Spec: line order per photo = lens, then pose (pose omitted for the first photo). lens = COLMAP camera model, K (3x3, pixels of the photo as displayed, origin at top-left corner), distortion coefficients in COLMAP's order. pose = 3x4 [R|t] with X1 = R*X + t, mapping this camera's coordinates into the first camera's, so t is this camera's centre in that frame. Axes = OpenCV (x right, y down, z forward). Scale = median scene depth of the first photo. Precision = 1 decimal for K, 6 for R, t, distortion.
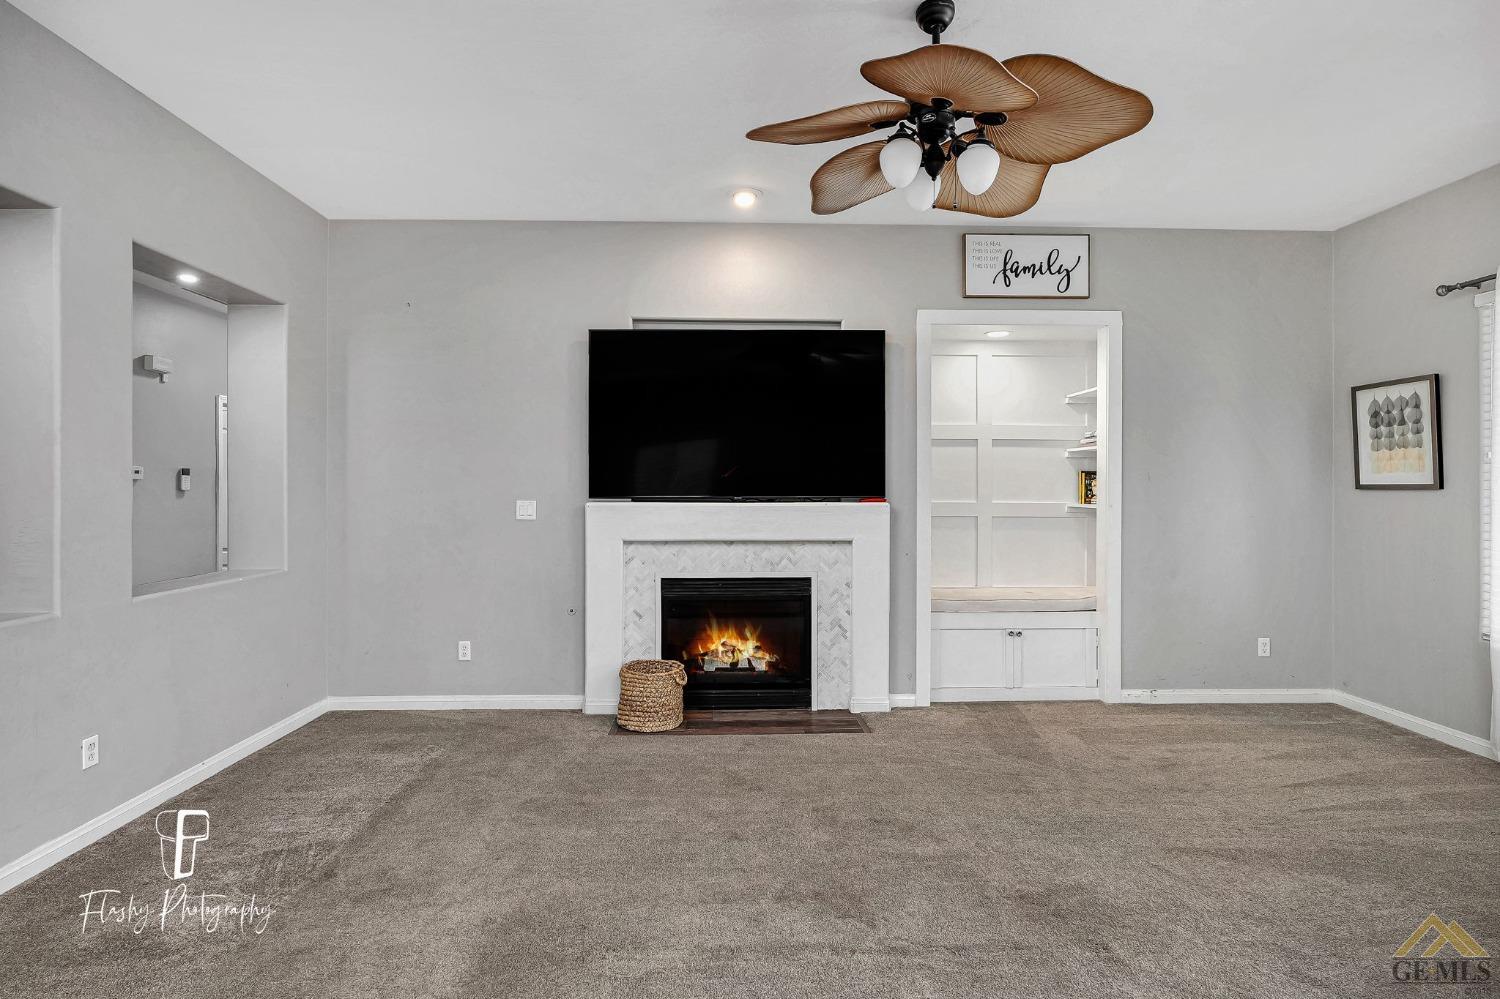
lens RADIAL K [[745.1, 0, 739.6], [0, 745.1, 499.4], [0, 0, 1]] dist [-0.003607, -0.000279]
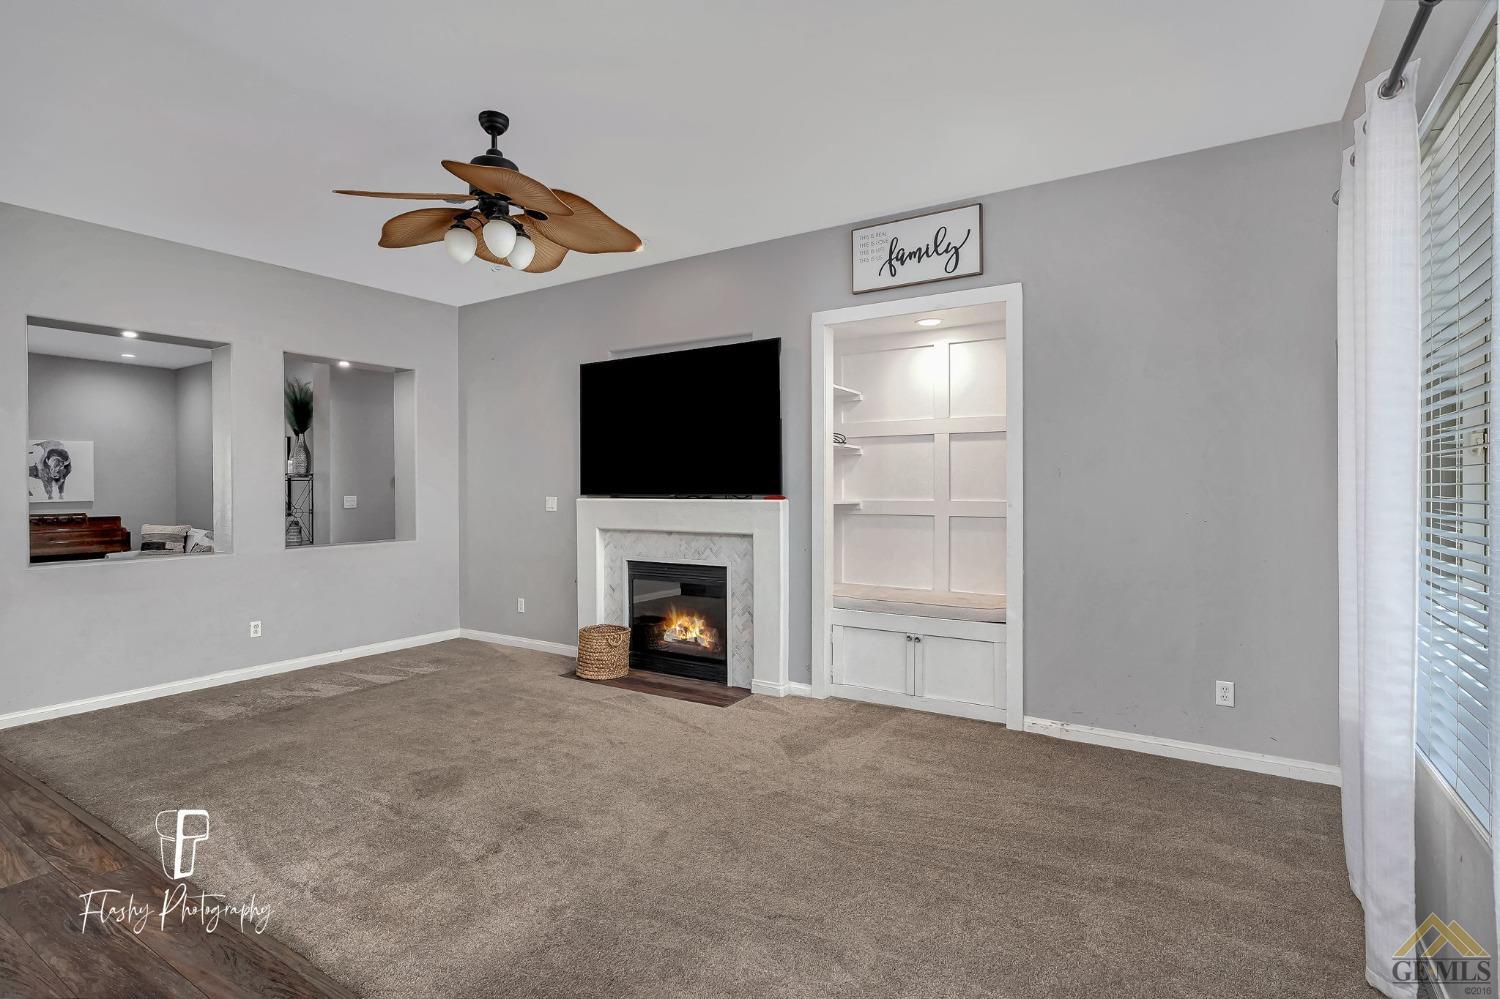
lens RADIAL K [[745.1, 0, 739.6], [0, 745.1, 499.4], [0, 0, 1]] dist [-0.003607, -0.000279]
pose [[0.822169, 0.005119, -0.569221, 0.745754], [-0.004478, 0.999987, 0.002524, 0.001287], [0.569226, 0.000474, 0.822181, 0.094550]]
